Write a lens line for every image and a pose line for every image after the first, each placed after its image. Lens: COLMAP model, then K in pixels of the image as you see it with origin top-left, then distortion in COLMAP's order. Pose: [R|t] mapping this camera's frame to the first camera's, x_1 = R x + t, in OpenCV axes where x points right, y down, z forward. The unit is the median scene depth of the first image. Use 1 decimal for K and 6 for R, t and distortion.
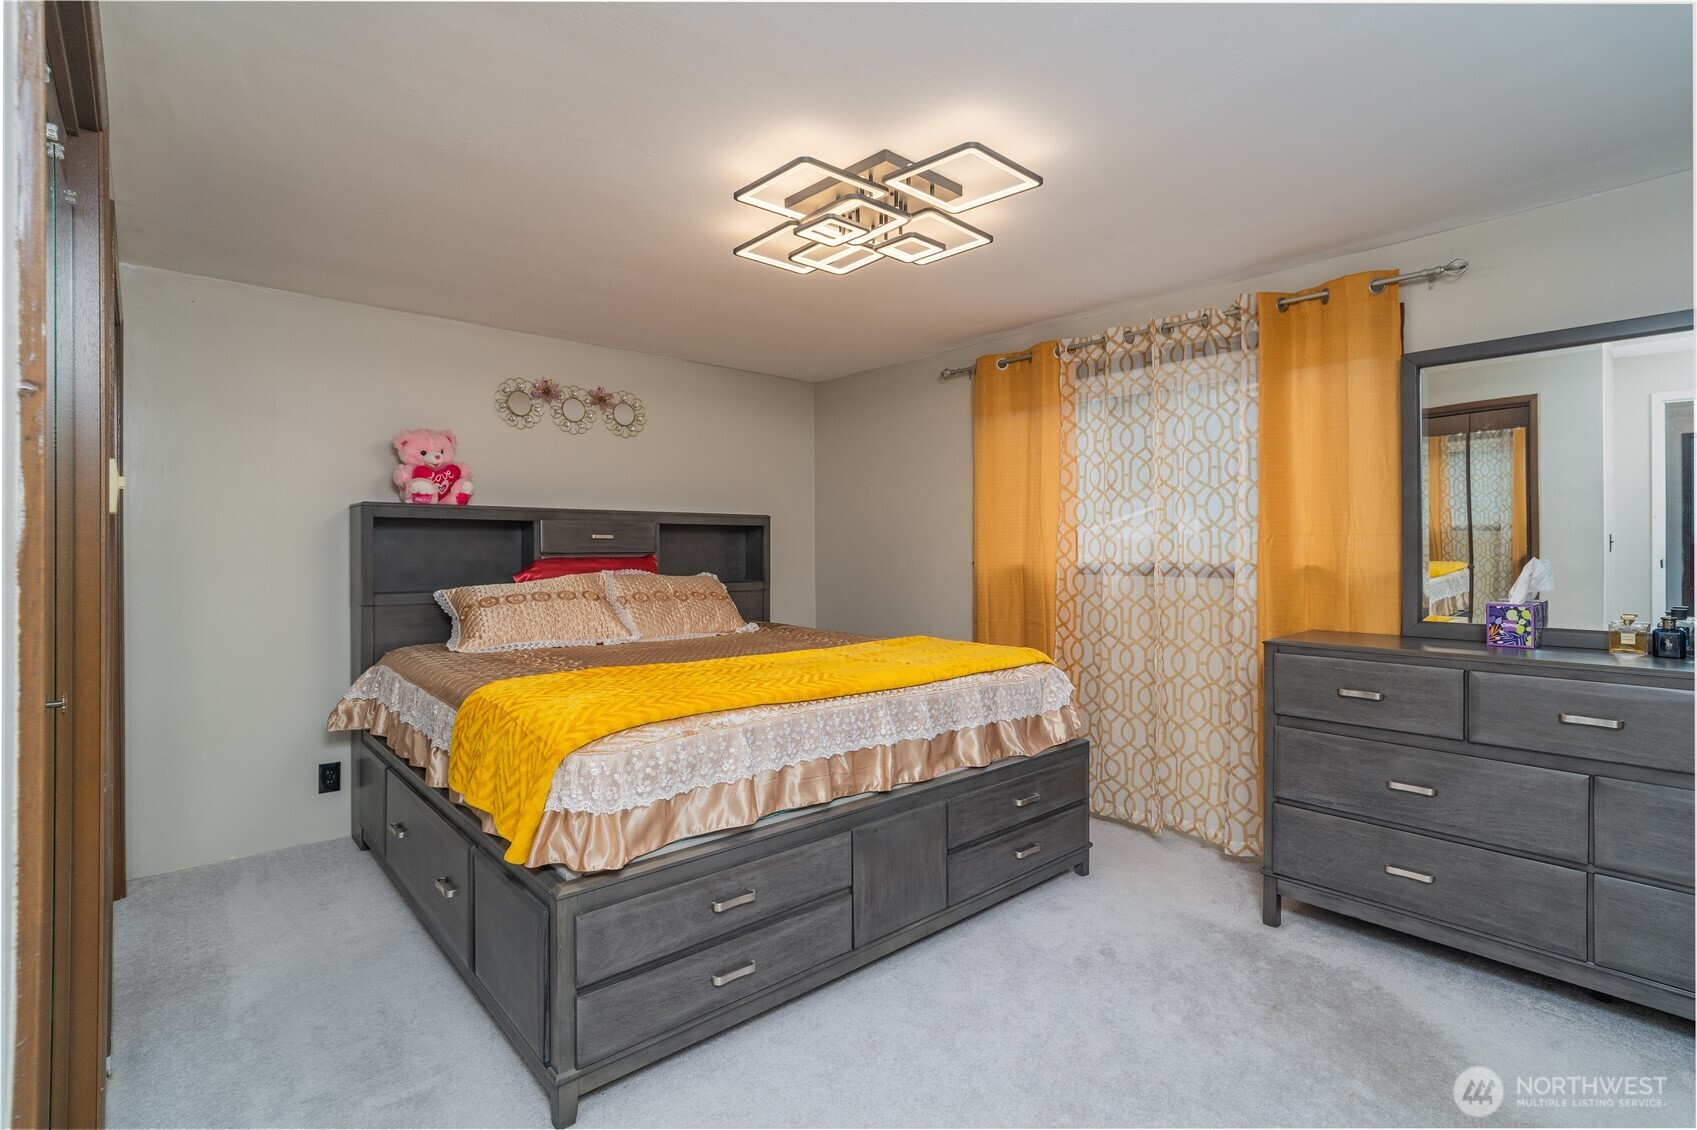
lens RADIAL K [[817.0, 0, 849.1], [0, 817.0, 554.3], [0, 0, 1]] dist [-0.009862, 0.001464]
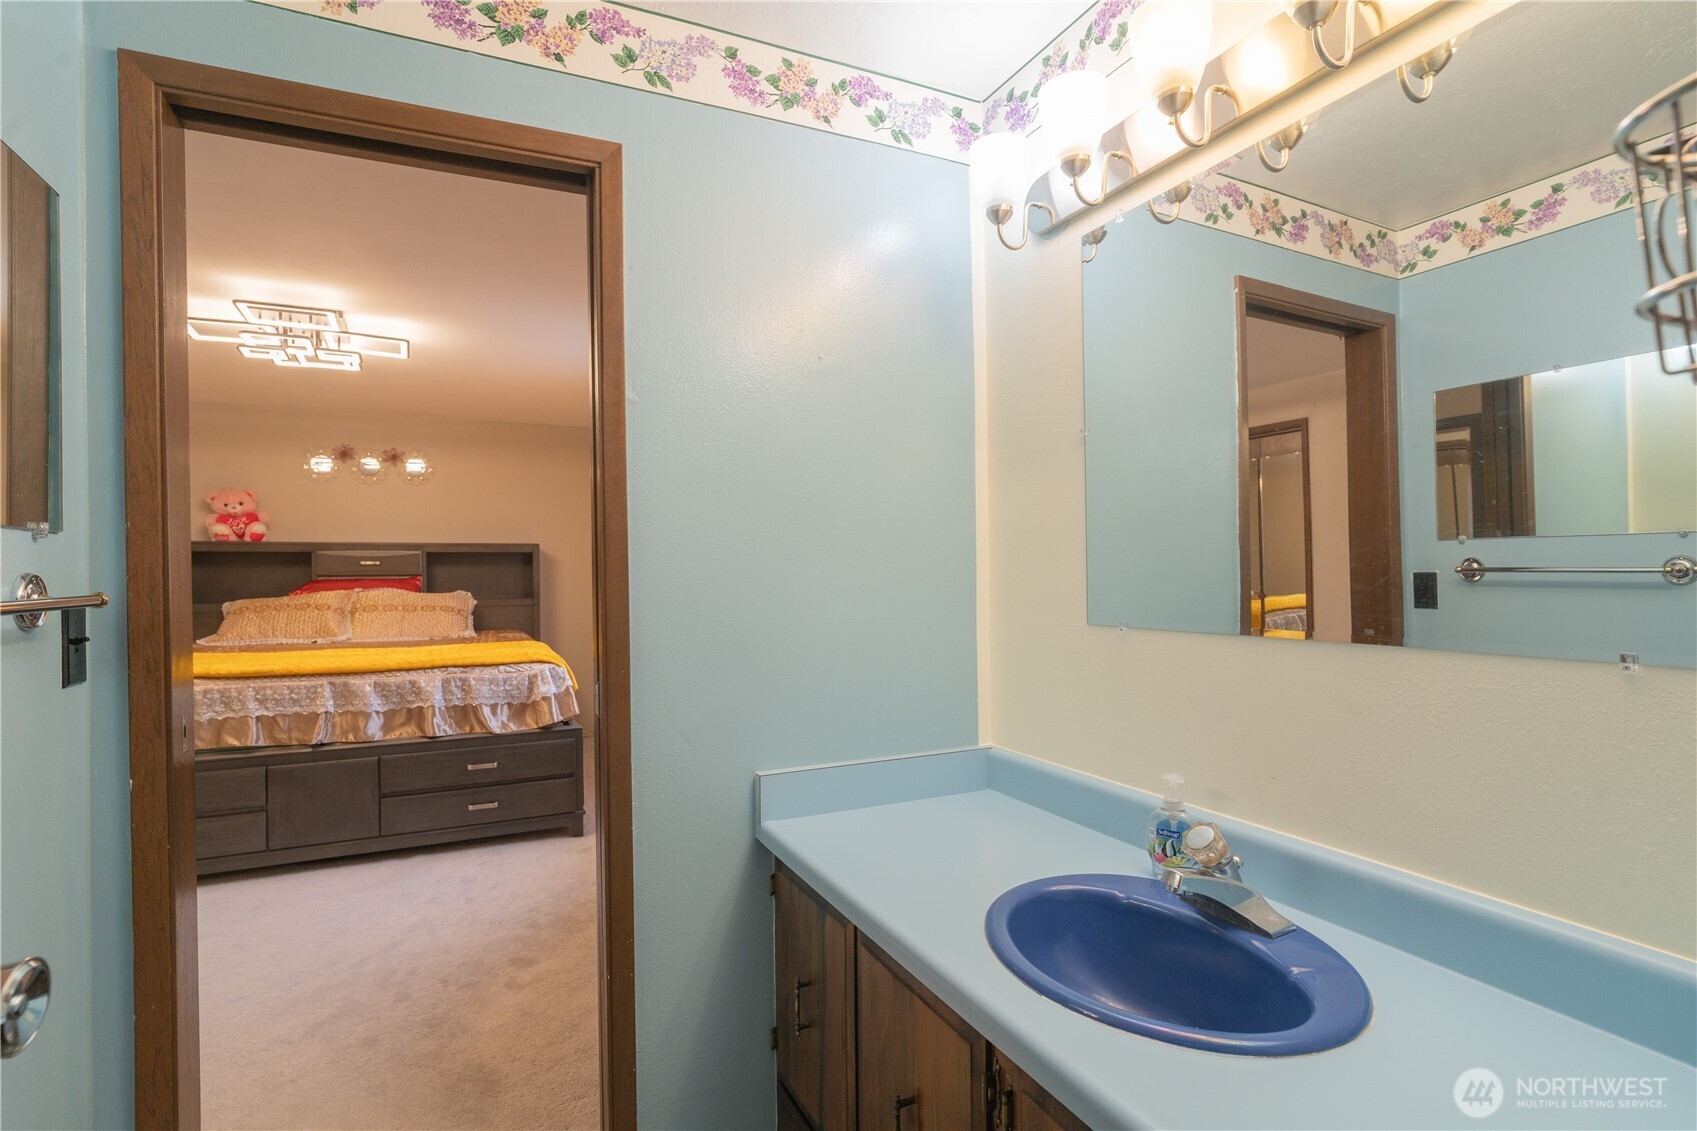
lens RADIAL K [[817.0, 0, 851.4], [0, 817.0, 568.2], [0, 0, 1]] dist [-0.009862, 0.001464]
pose [[0.961531, -0.012293, -0.274421, 0.898774], [0.007898, 0.999822, -0.017113, 0.017235], [0.274583, 0.014287, 0.961457, -0.053905]]
